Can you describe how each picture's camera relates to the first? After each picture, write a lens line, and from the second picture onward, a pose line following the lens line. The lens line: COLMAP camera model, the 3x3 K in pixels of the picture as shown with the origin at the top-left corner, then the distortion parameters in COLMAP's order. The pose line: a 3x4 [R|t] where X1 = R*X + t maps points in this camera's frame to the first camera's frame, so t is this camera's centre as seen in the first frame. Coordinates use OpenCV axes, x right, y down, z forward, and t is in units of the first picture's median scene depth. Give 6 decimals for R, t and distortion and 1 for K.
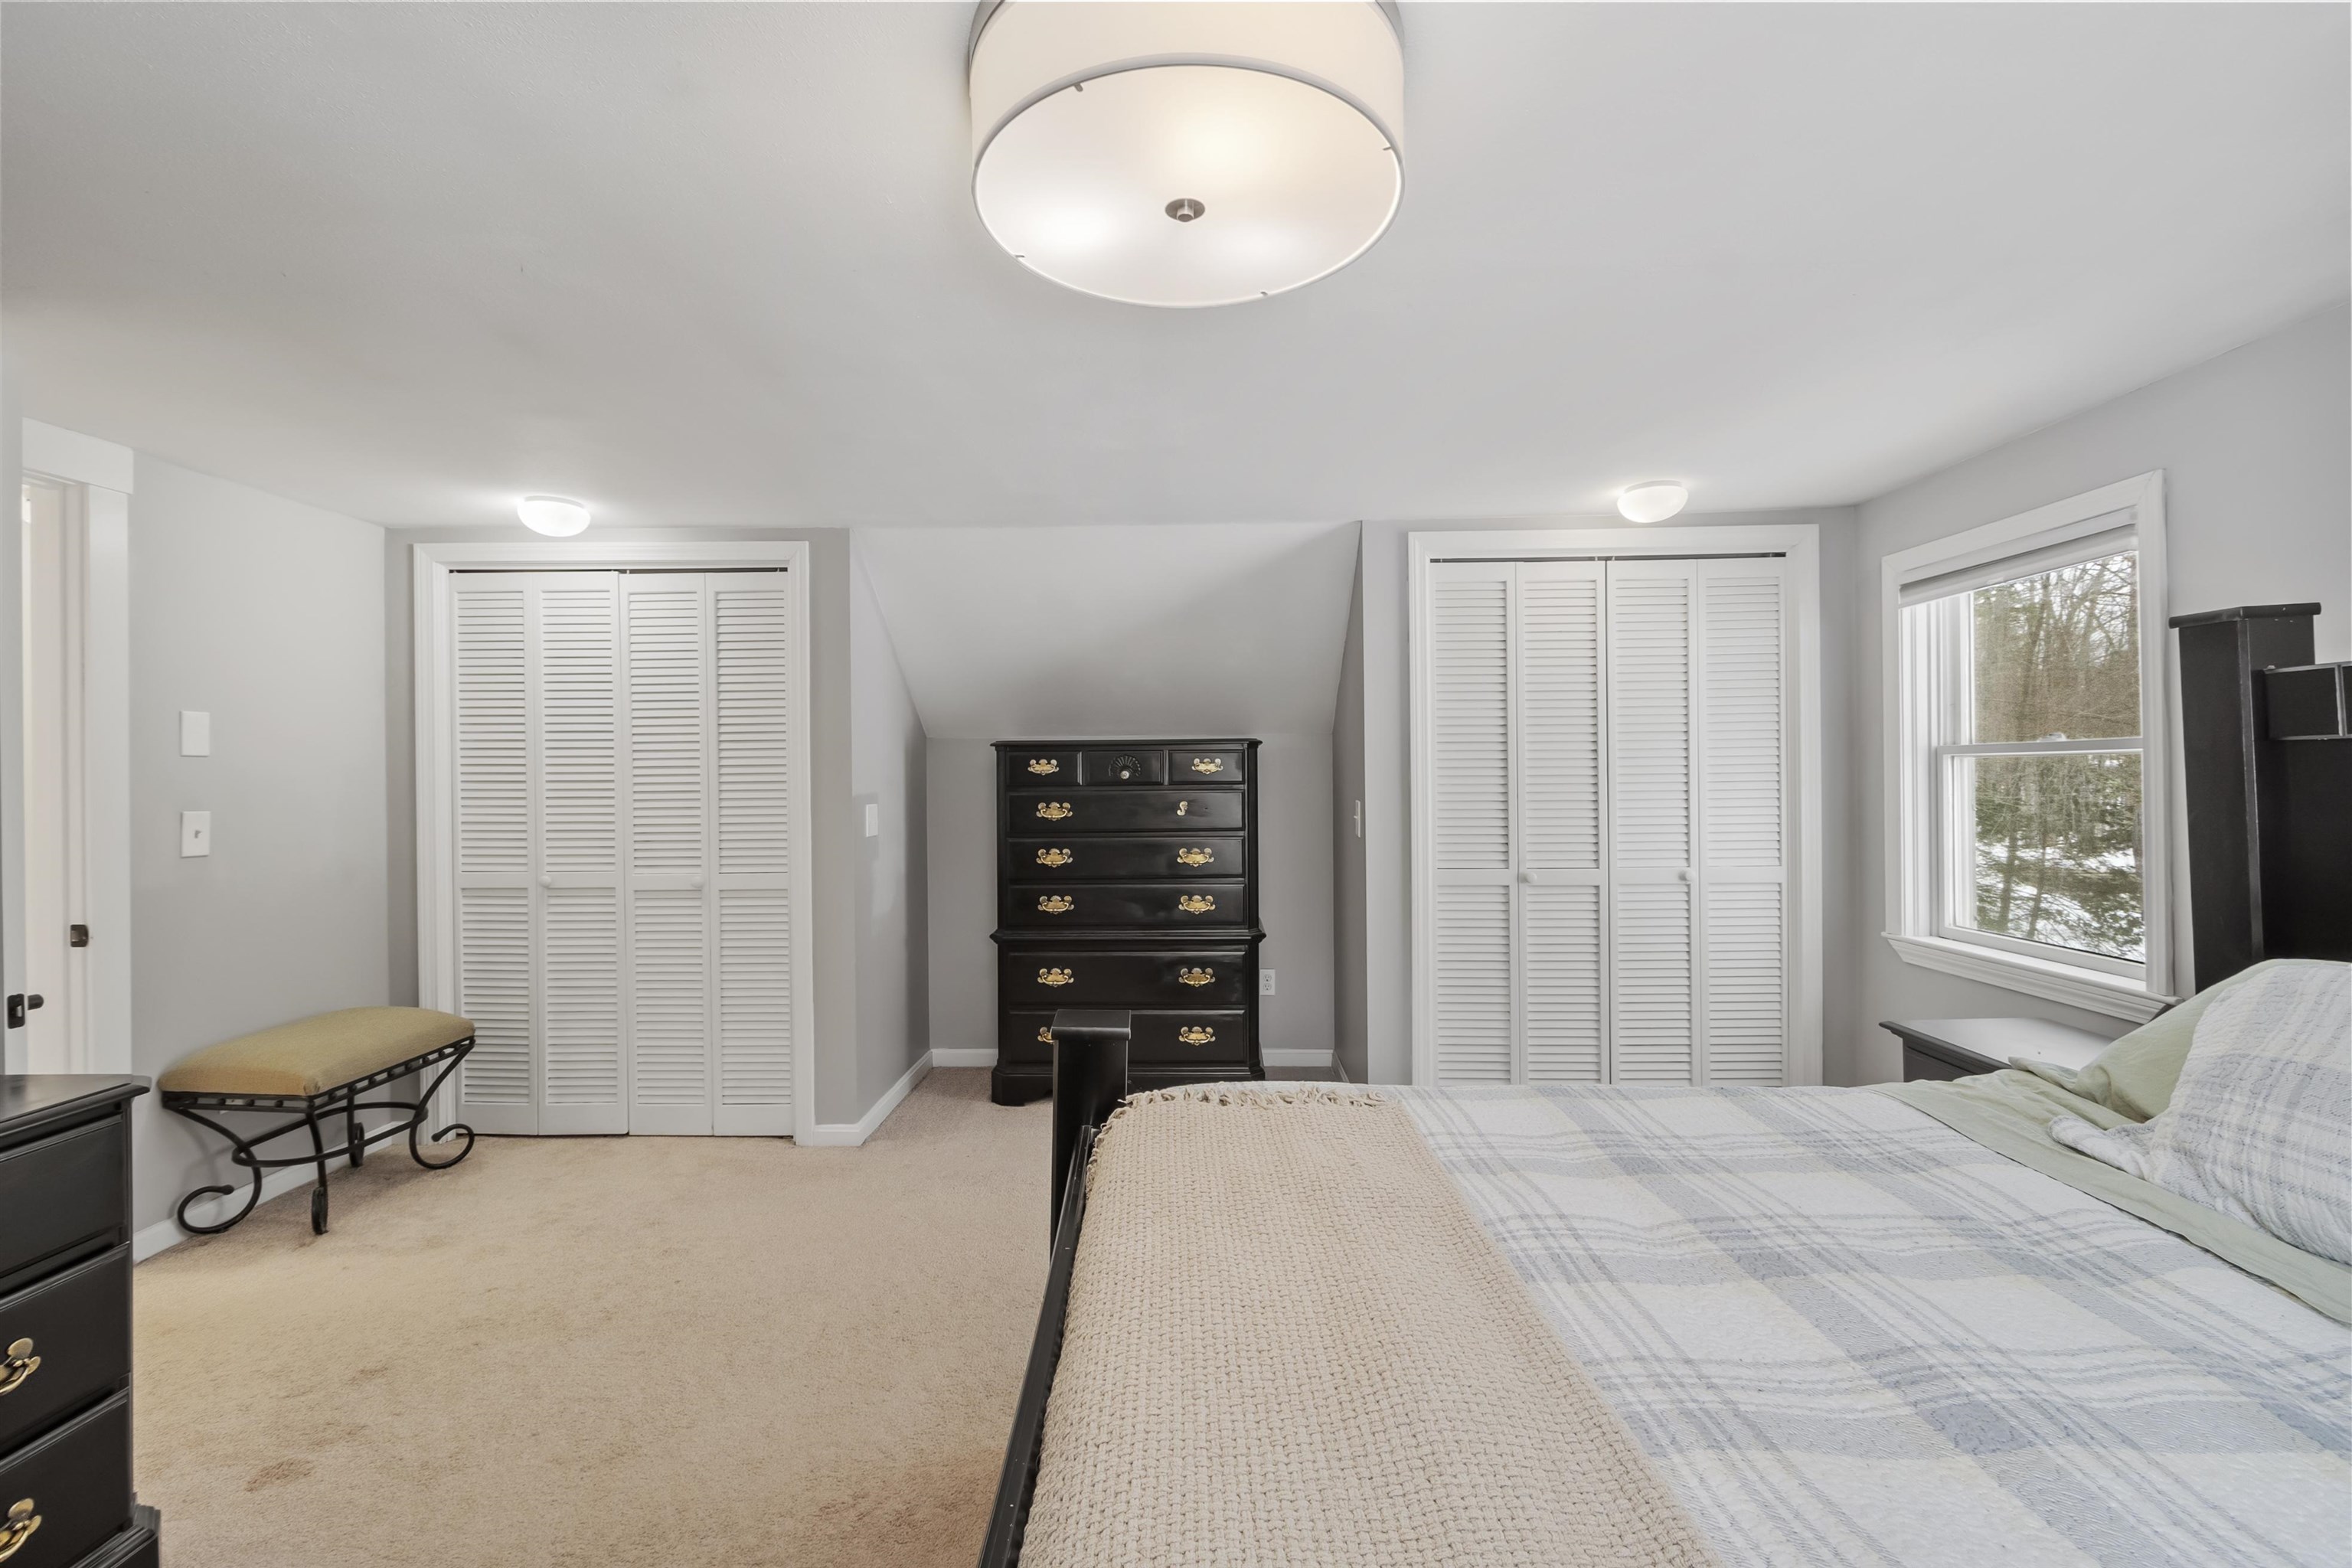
lens RADIAL K [[1023.7, 0, 1172.3], [0, 1023.7, 776.4], [0, 0, 1]] dist [0.003673, -0.001308]
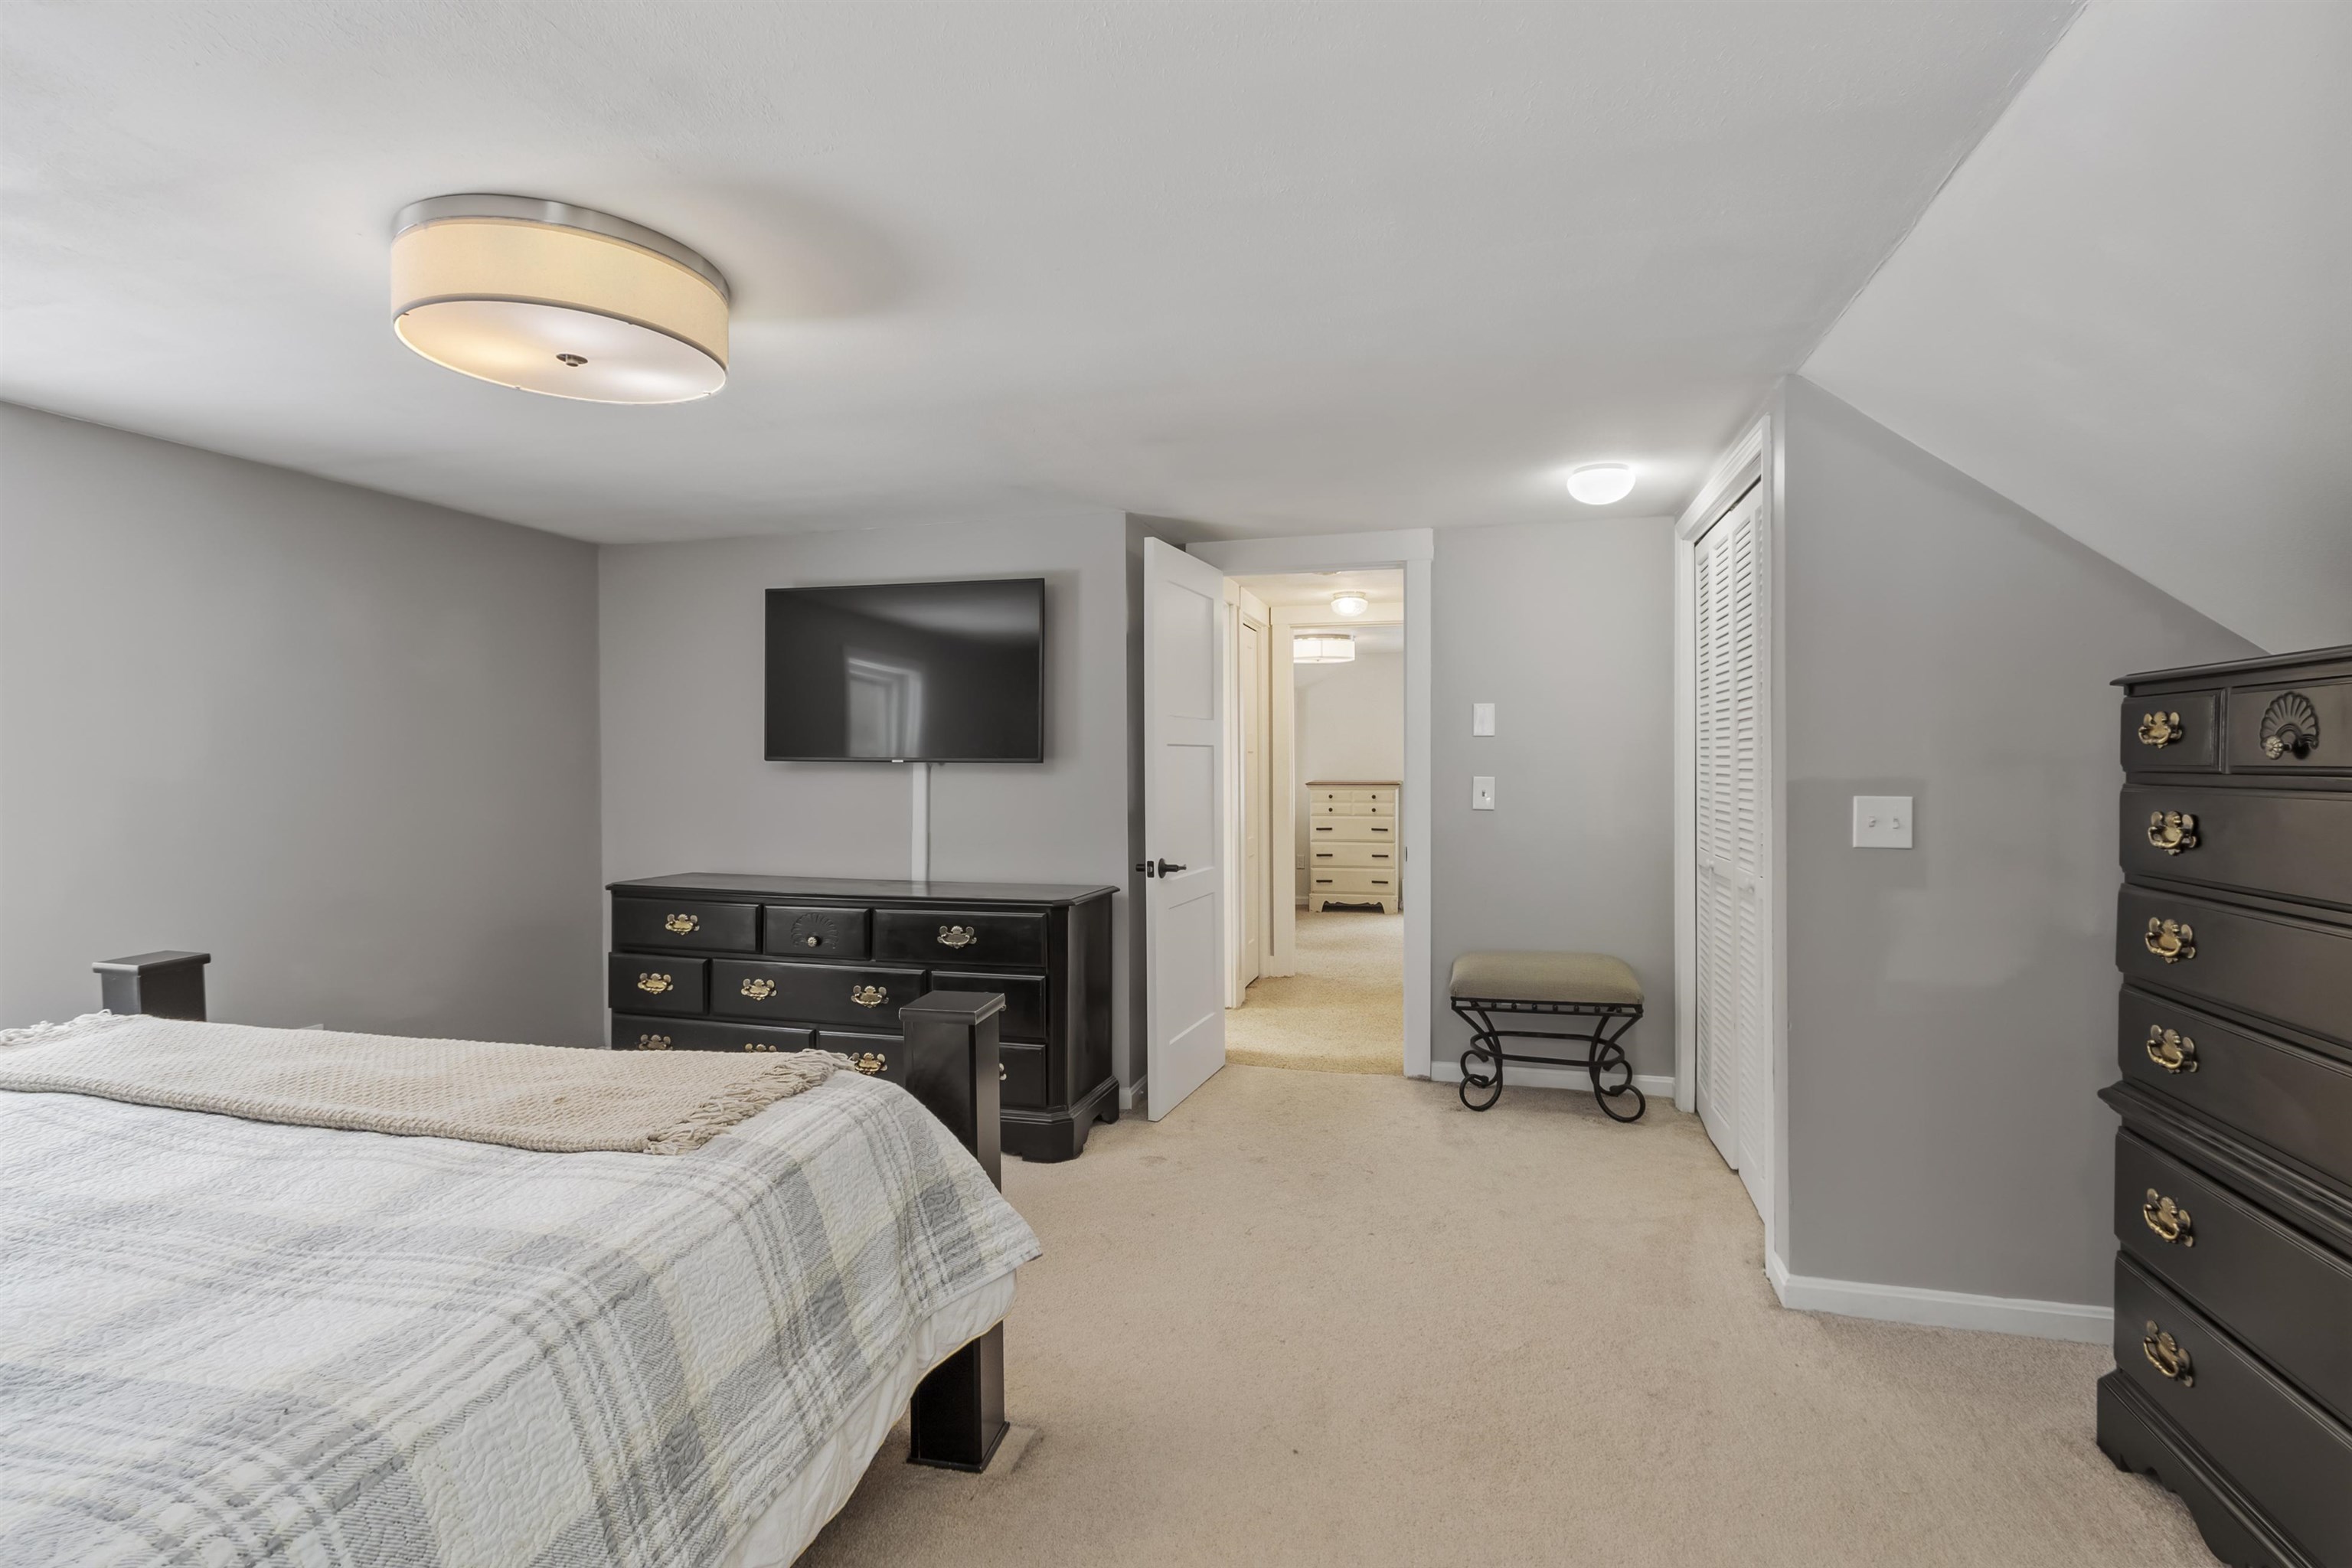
lens RADIAL K [[1101.9, 0, 1178.6], [0, 1101.9, 771.6], [0, 0, 1]] dist [-0.002411, 0.000317]
pose [[-0.254000, 0.020823, -0.966980, 0.578058], [0.001439, 0.999775, 0.021151, -0.004668], [0.967203, 0.003981, -0.253973, 0.984075]]
